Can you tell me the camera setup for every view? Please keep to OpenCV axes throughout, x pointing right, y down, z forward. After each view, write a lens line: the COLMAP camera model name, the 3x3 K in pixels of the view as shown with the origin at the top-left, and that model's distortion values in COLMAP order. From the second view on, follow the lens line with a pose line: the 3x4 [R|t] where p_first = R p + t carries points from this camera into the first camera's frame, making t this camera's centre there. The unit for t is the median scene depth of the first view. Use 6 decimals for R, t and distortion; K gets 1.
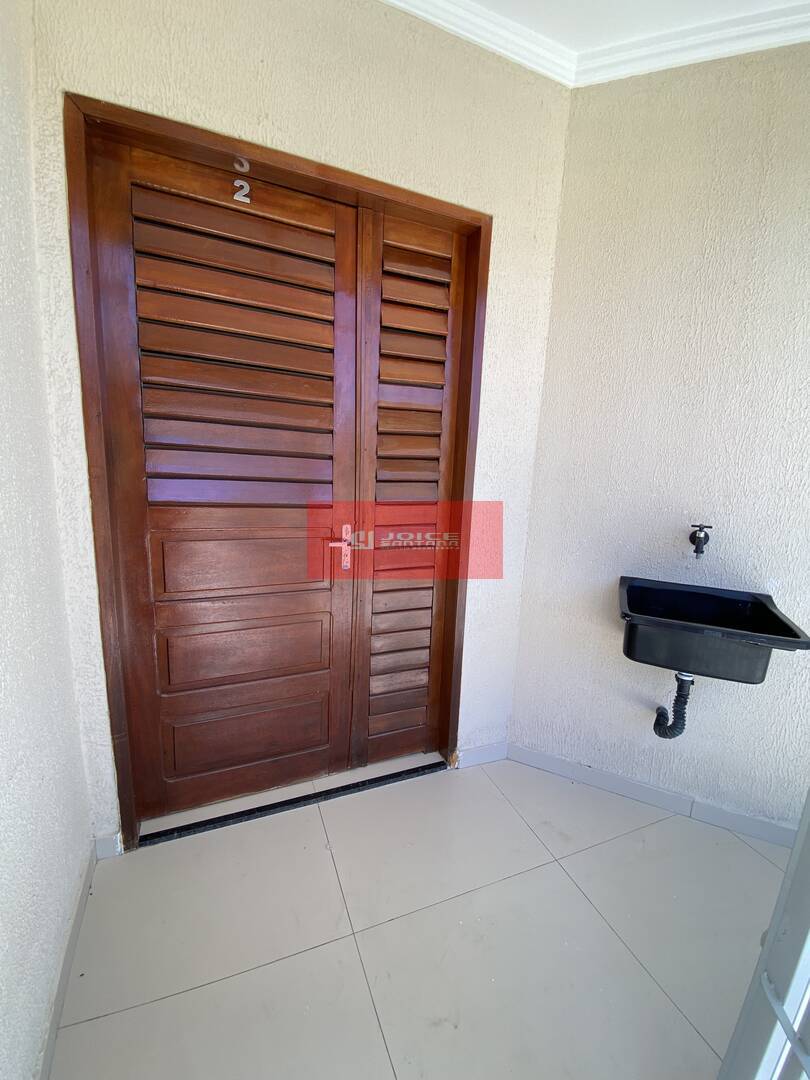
lens RADIAL K [[435.5, 0, 402.4], [0, 435.5, 538.0], [0, 0, 1]] dist [0.012390, -0.016723]
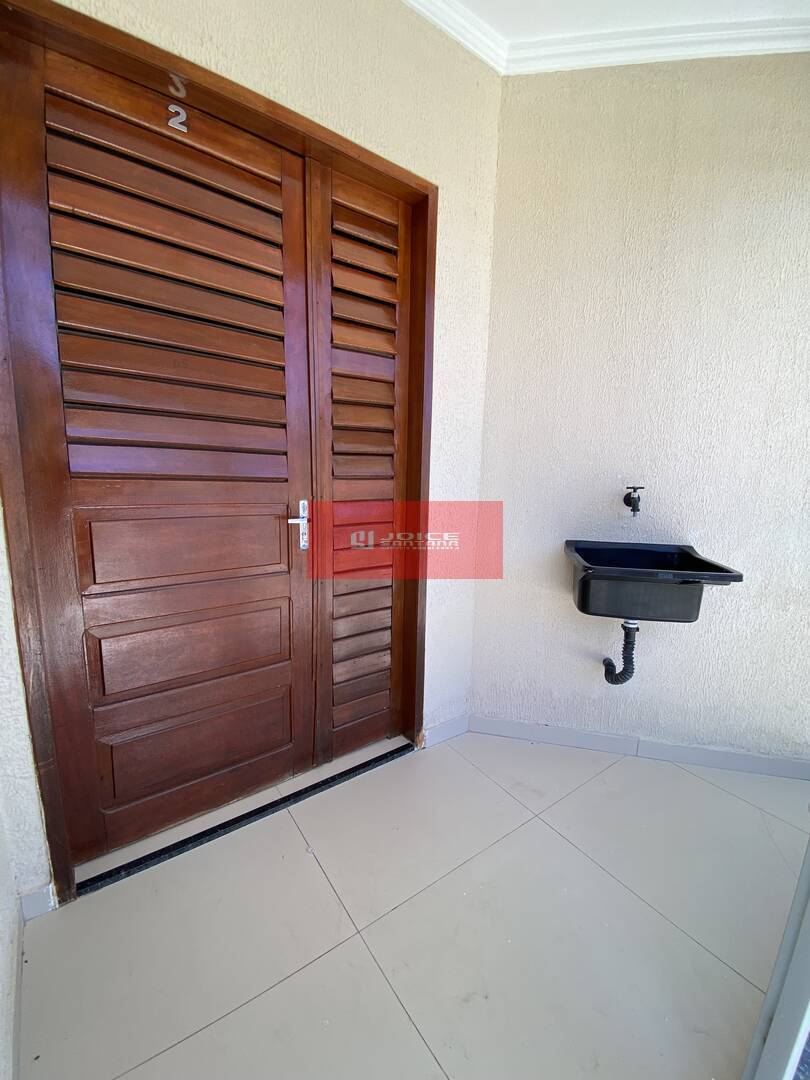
lens RADIAL K [[435.5, 0, 402.4], [0, 435.5, 538.0], [0, 0, 1]] dist [0.012390, -0.016723]
pose [[0.972887, -0.056409, 0.224298, -0.140645], [0.059266, 0.998224, -0.006022, 0.070156], [-0.223559, 0.019152, 0.974502, 0.052978]]
